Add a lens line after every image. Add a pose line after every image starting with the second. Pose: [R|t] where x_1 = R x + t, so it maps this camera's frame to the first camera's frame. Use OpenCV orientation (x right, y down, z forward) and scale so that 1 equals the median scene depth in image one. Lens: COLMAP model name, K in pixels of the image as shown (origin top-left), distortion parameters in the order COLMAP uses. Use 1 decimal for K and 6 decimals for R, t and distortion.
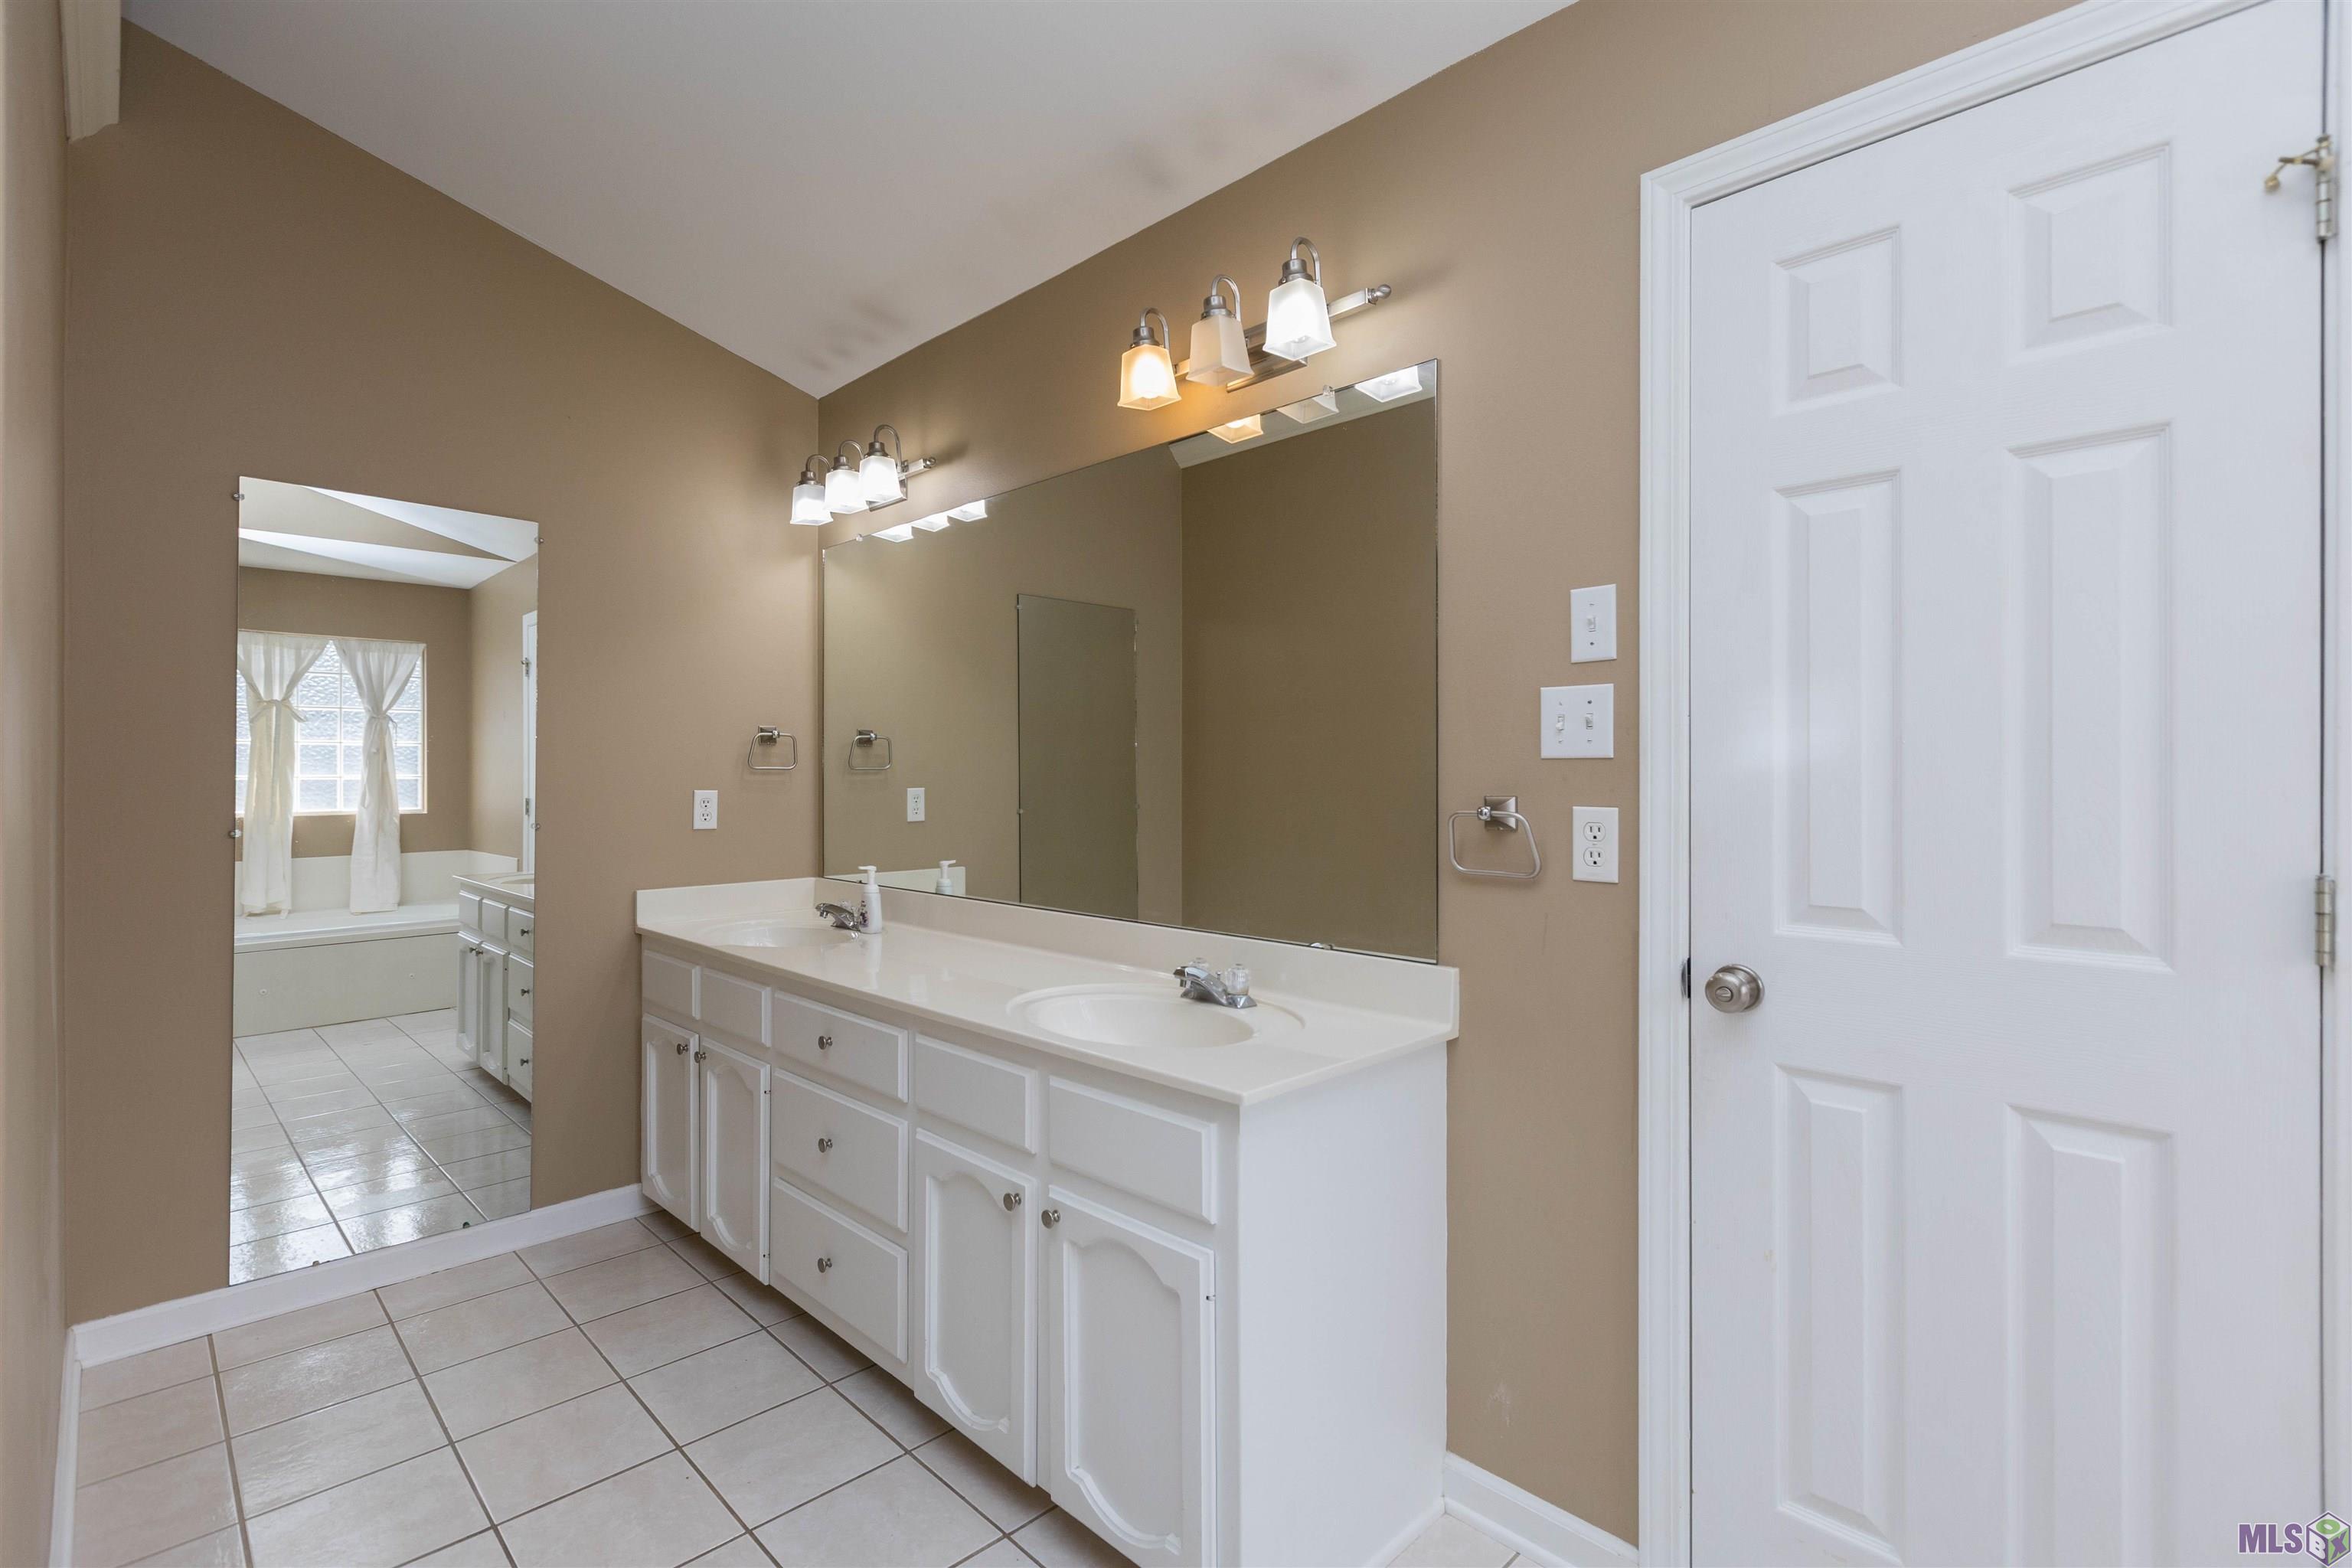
lens RADIAL K [[1055.1, 0, 1174.9], [0, 1055.1, 749.6], [0, 0, 1]] dist [-0.000534, -0.000779]
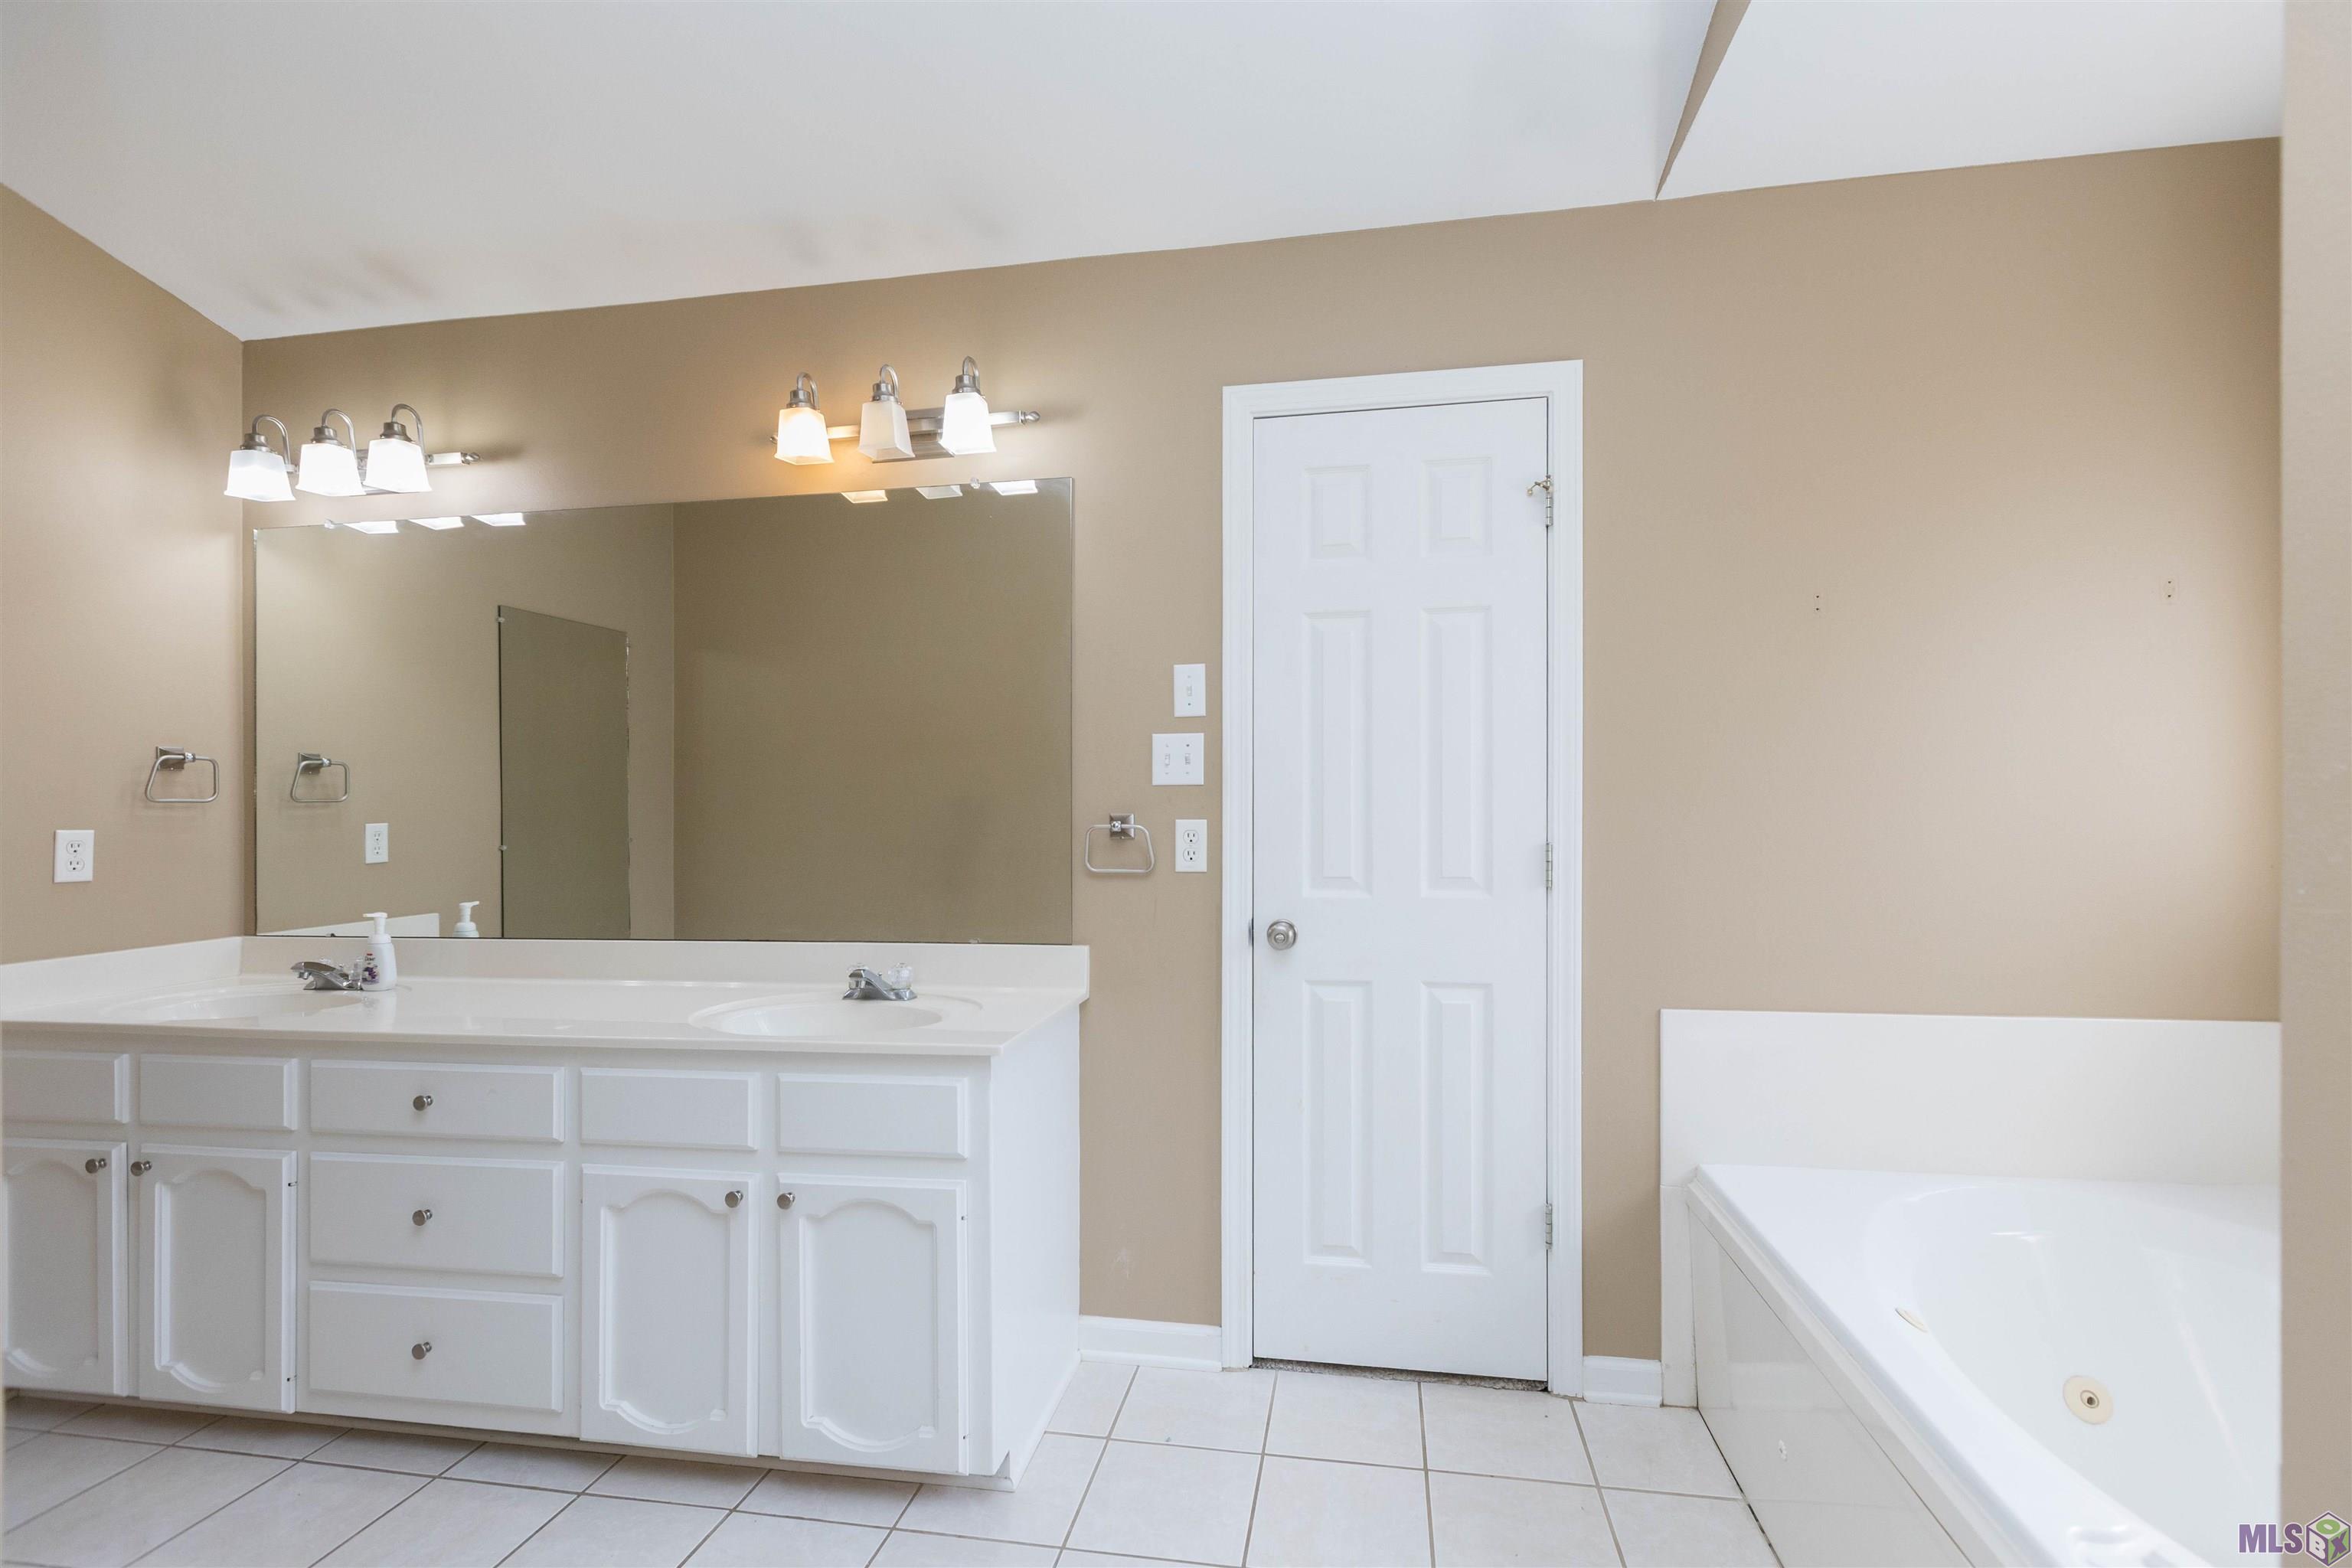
lens RADIAL K [[1094.1, 0, 1176.0], [0, 1094.1, 784.0], [0, 0, 1]] dist [-0.000847, -0.000504]
pose [[0.801726, 0.002388, 0.597687, -0.417893], [-0.002323, 0.999997, -0.000880, 0.006512], [-0.597688, -0.000683, 0.801729, -0.143404]]
